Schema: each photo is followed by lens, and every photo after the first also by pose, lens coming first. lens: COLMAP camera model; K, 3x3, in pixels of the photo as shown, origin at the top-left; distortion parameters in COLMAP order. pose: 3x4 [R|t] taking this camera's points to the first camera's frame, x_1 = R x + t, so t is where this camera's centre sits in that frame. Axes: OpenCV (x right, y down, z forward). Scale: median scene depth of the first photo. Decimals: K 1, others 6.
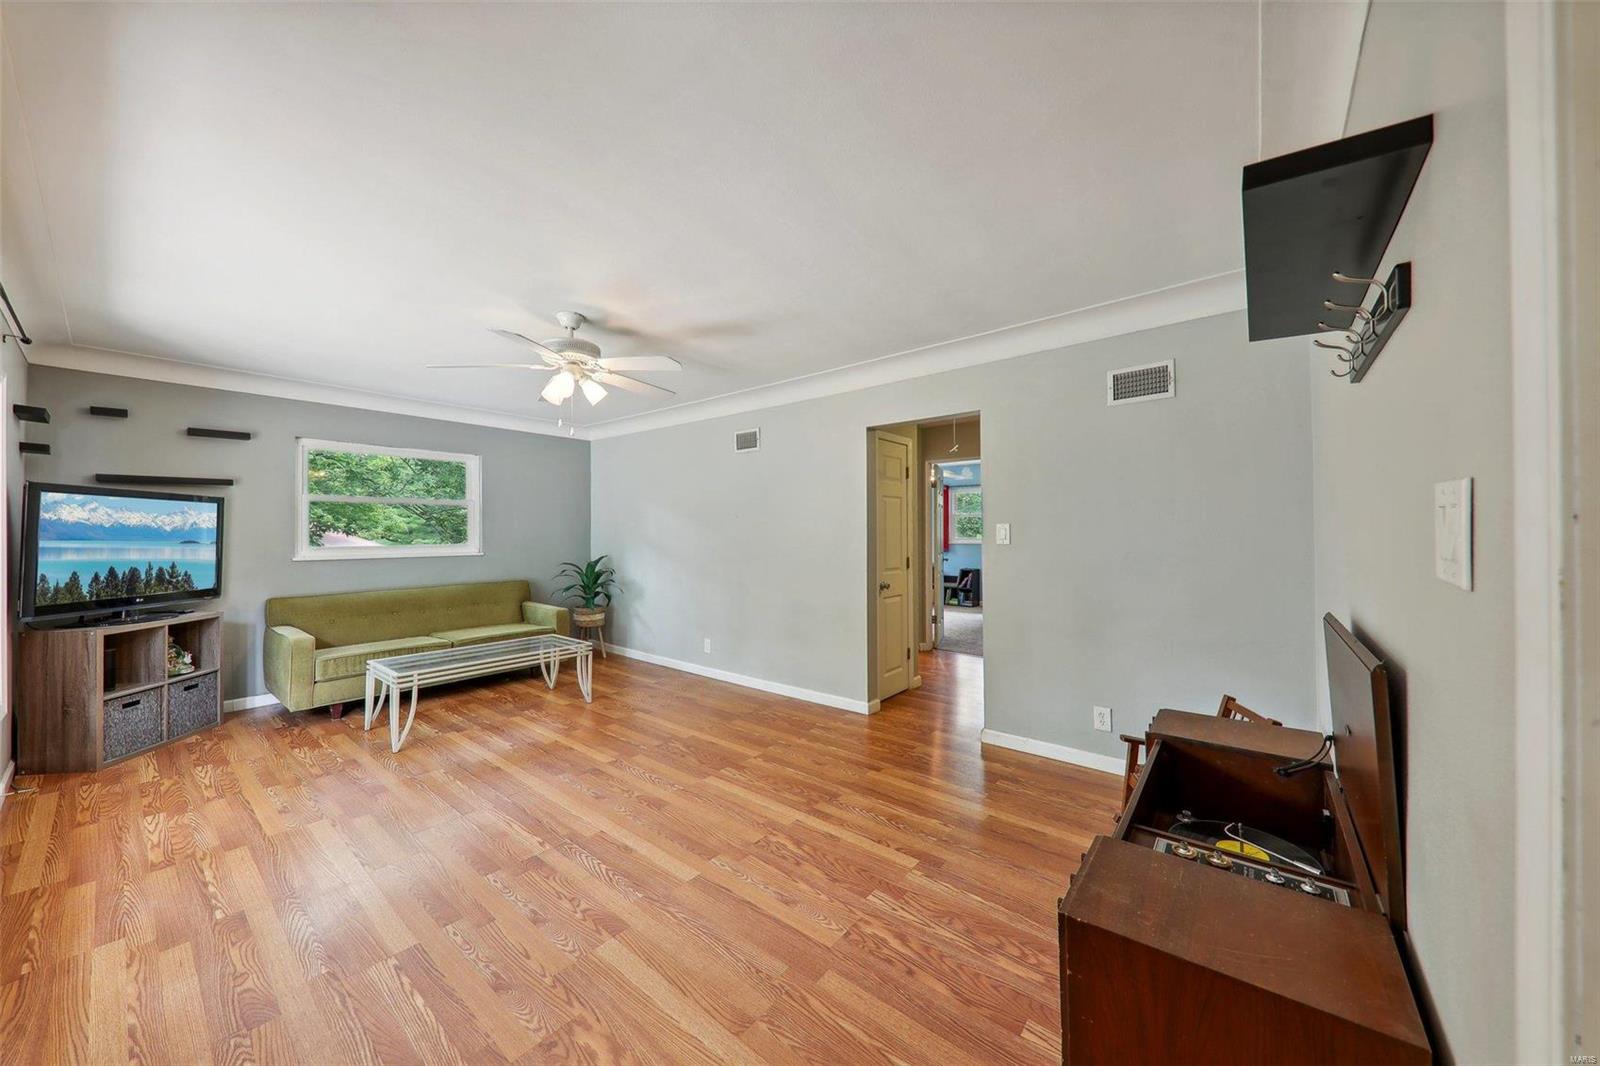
lens RADIAL K [[550.2, 0, 801.8], [0, 550.2, 531.1], [0, 0, 1]] dist [0.010111, -0.002876]
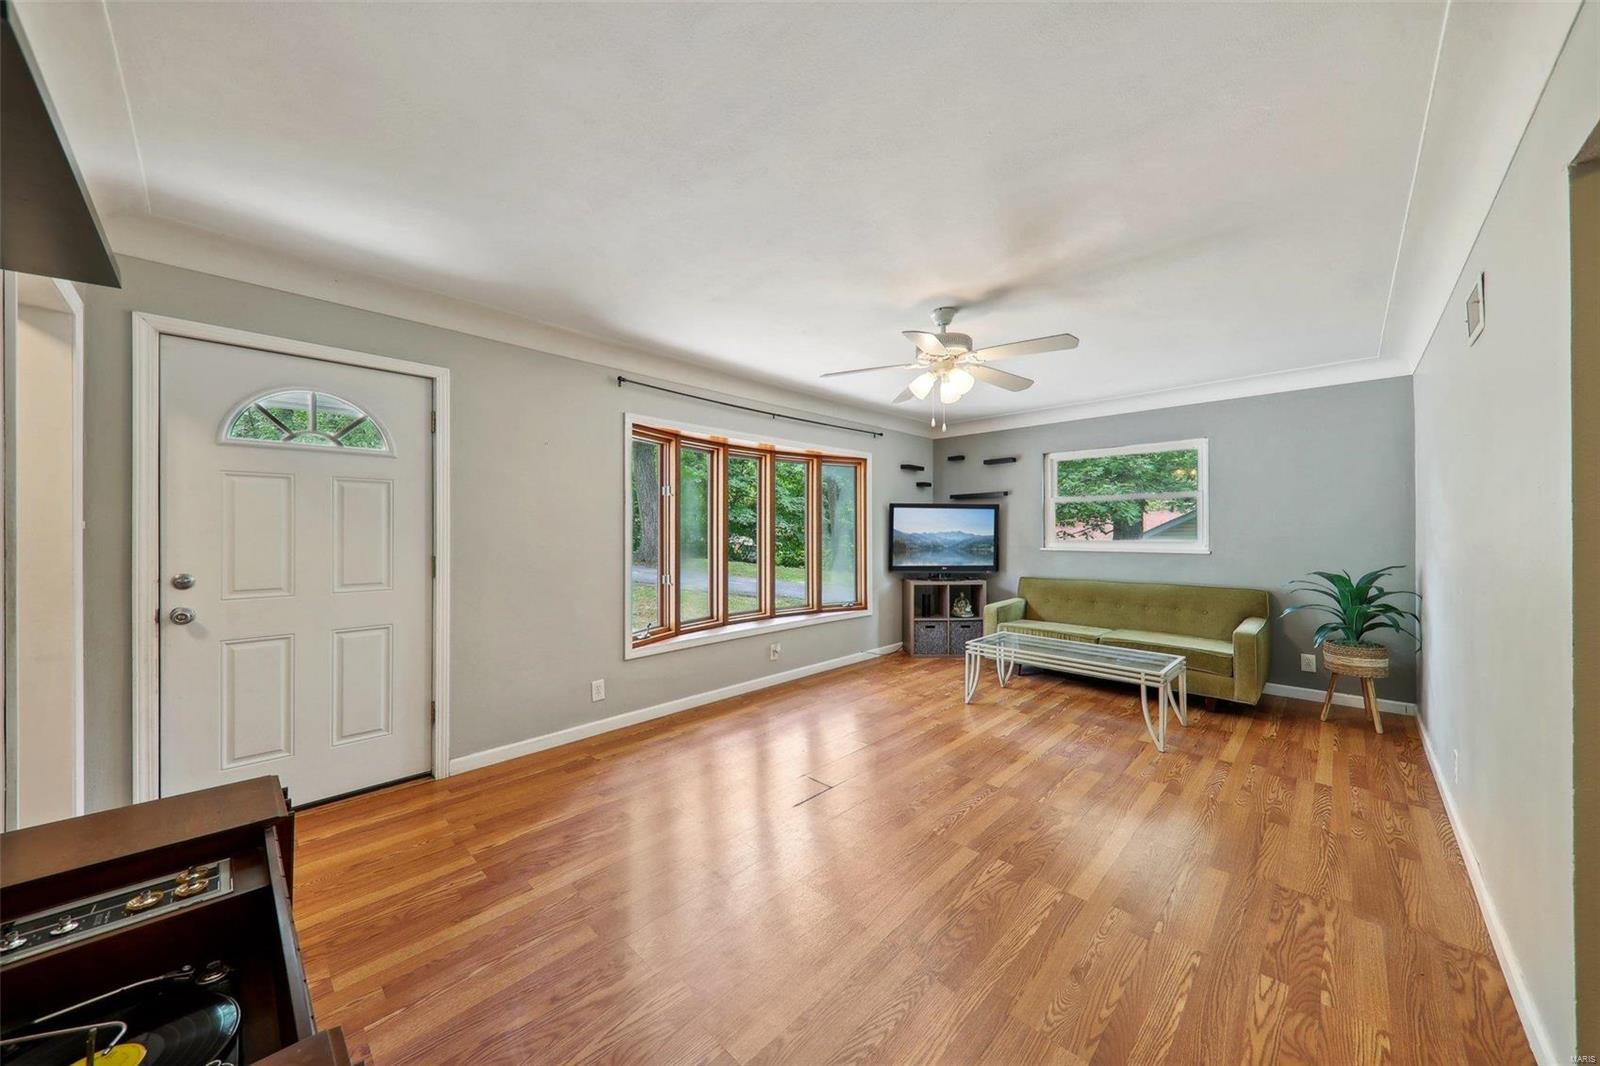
lens RADIAL K [[550.2, 0, 805.8], [0, 550.2, 534.1], [0, 0, 1]] dist [0.010111, -0.002876]
pose [[-0.093877, 0.006722, -0.995561, 0.566981], [0.005968, 0.999963, 0.006189, 0.006872], [0.995566, -0.005361, -0.093914, 0.796094]]
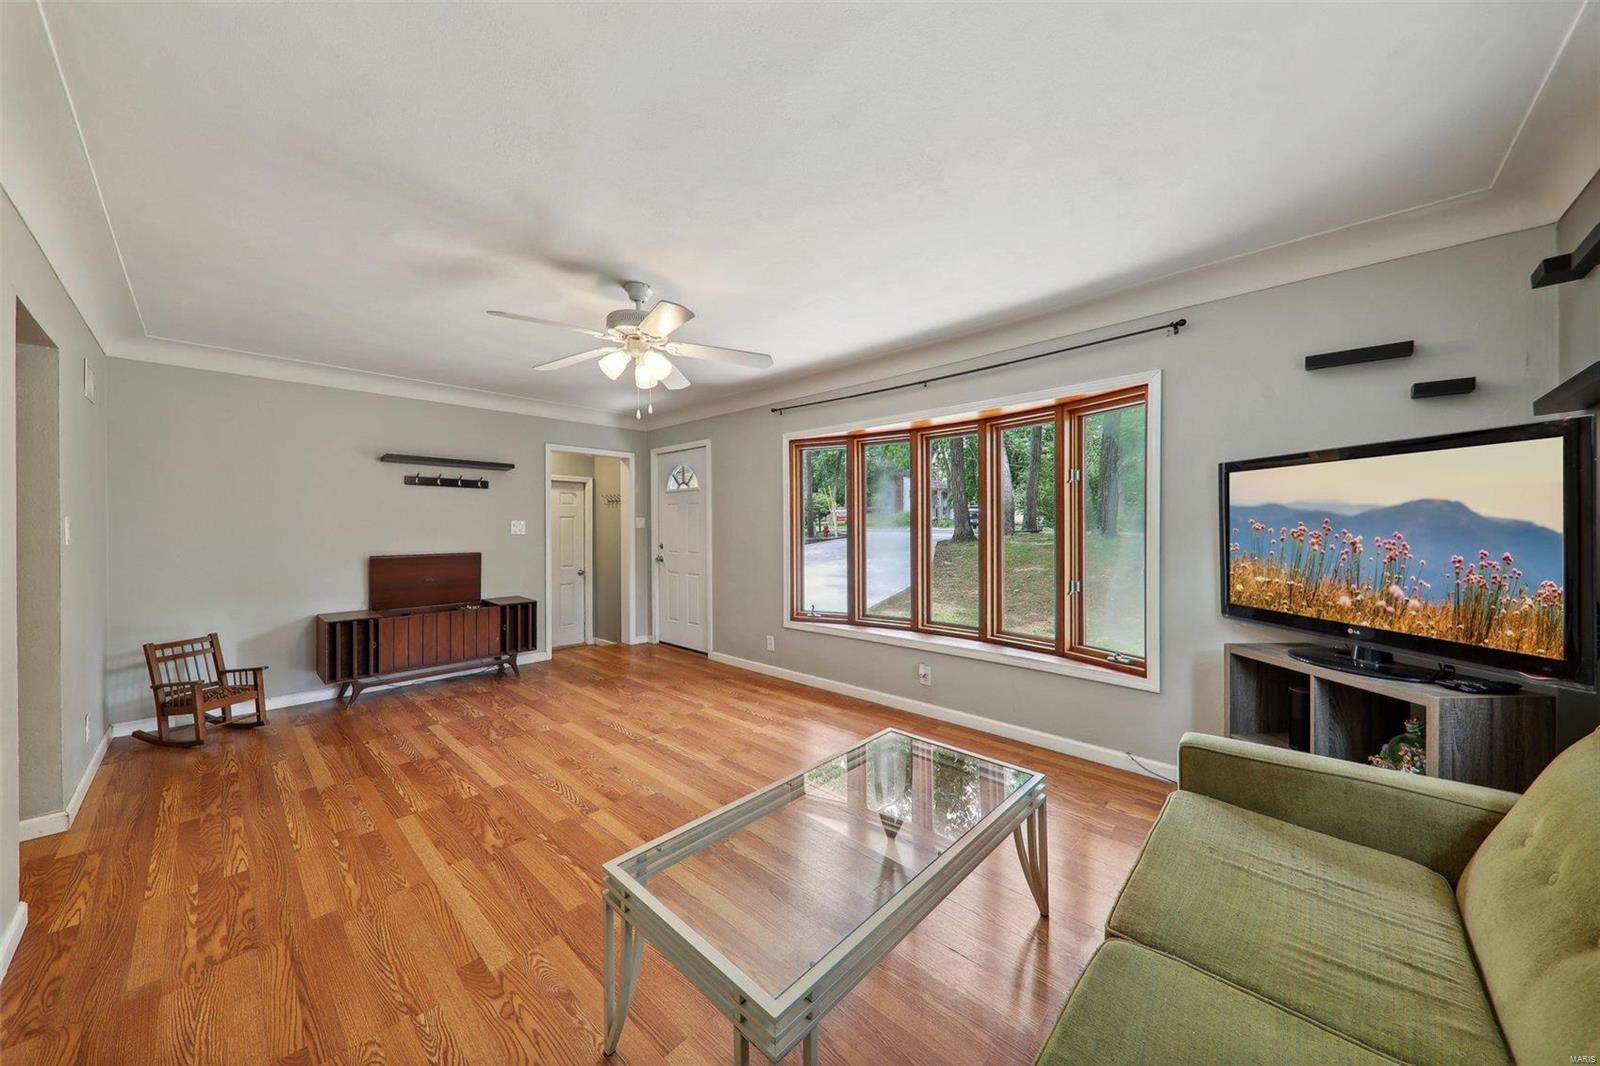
lens RADIAL K [[550.2, 0, 796.8], [0, 550.2, 533.2], [0, 0, 1]] dist [0.010111, -0.002876]
pose [[-0.996873, 0.004519, 0.078892, -0.710378], [0.005372, 0.999929, 0.010614, 0.008276], [-0.078839, 0.011005, -0.996827, 1.786638]]
